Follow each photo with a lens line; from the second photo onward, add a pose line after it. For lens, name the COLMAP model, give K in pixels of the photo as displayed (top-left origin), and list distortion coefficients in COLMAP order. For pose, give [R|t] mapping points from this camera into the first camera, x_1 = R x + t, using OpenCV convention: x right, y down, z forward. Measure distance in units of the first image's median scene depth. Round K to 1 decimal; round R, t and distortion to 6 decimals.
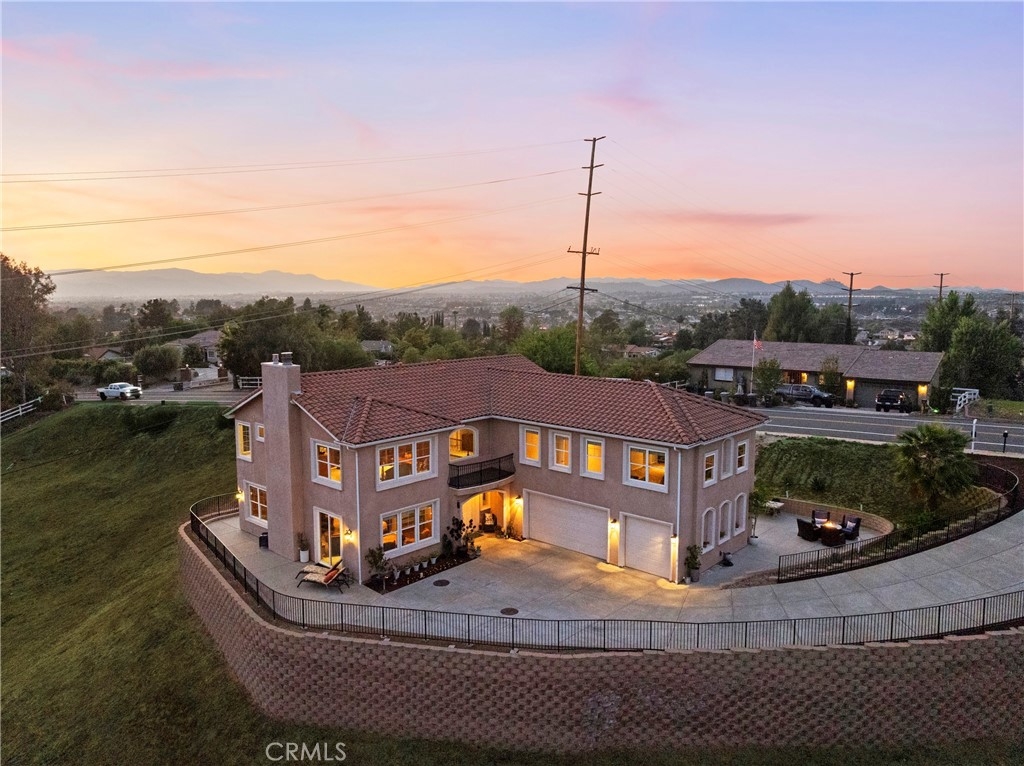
lens RADIAL K [[727.2, 0, 517.8], [0, 727.2, 380.8], [0, 0, 1]] dist [-0.047918, 0.017305]
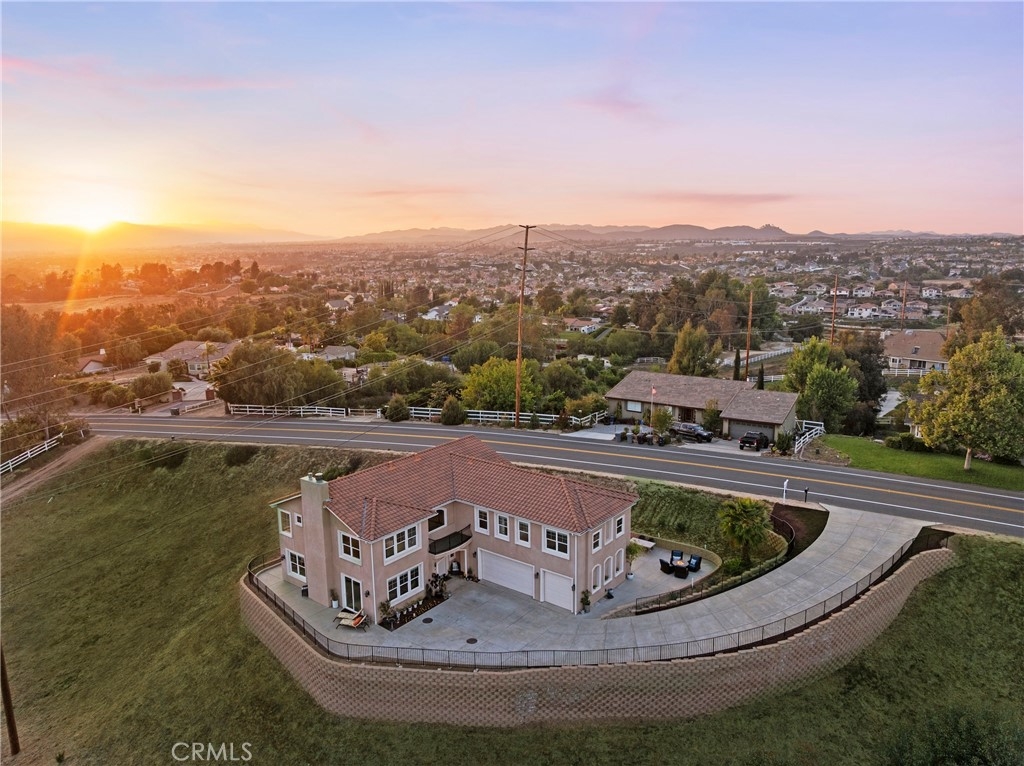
lens RADIAL K [[719.1, 0, 515.1], [0, 719.1, 379.3], [0, 0, 1]] dist [-0.038443, -0.000928]
pose [[0.997481, -0.025647, 0.066137, -0.005139], [0.020877, 0.997198, 0.071840, -0.344440], [-0.067794, -0.070278, 0.995221, -0.513862]]
